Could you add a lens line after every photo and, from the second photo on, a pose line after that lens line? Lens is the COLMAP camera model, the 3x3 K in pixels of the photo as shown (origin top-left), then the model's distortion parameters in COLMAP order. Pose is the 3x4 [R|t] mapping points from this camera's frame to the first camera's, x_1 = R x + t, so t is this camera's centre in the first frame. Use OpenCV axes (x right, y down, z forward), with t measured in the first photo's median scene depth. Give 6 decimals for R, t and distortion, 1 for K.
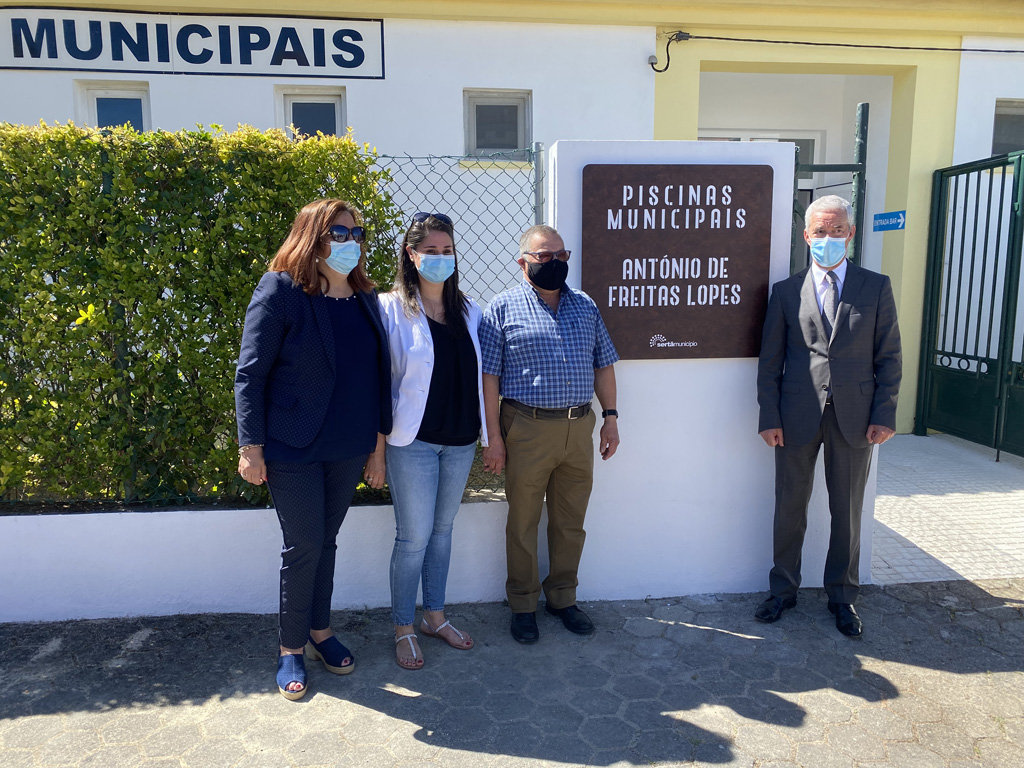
lens RADIAL K [[852.3, 0, 511.7], [0, 852.3, 350.1], [0, 0, 1]] dist [-0.012302, -0.006137]
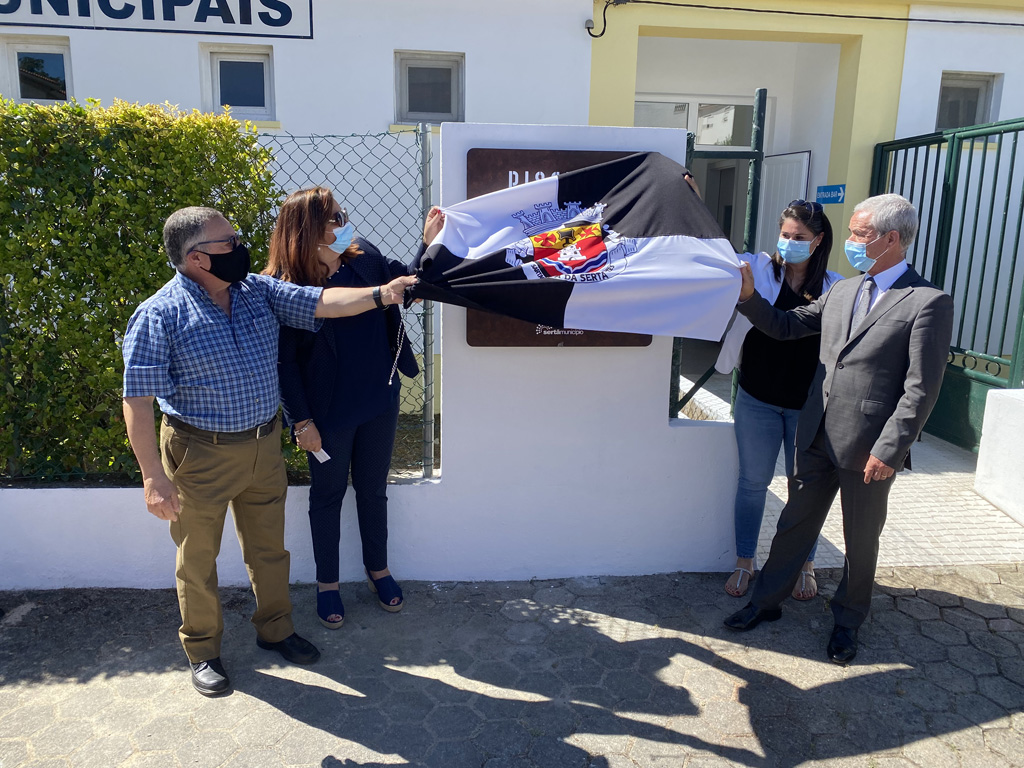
lens RADIAL K [[852.3, 0, 511.7], [0, 852.3, 350.1], [0, 0, 1]] dist [-0.012302, -0.006137]
pose [[0.999783, 0.020088, 0.005468, 0.130100], [-0.020397, 0.997736, 0.064090, -0.047975], [-0.004168, -0.064188, 0.997929, 0.007200]]
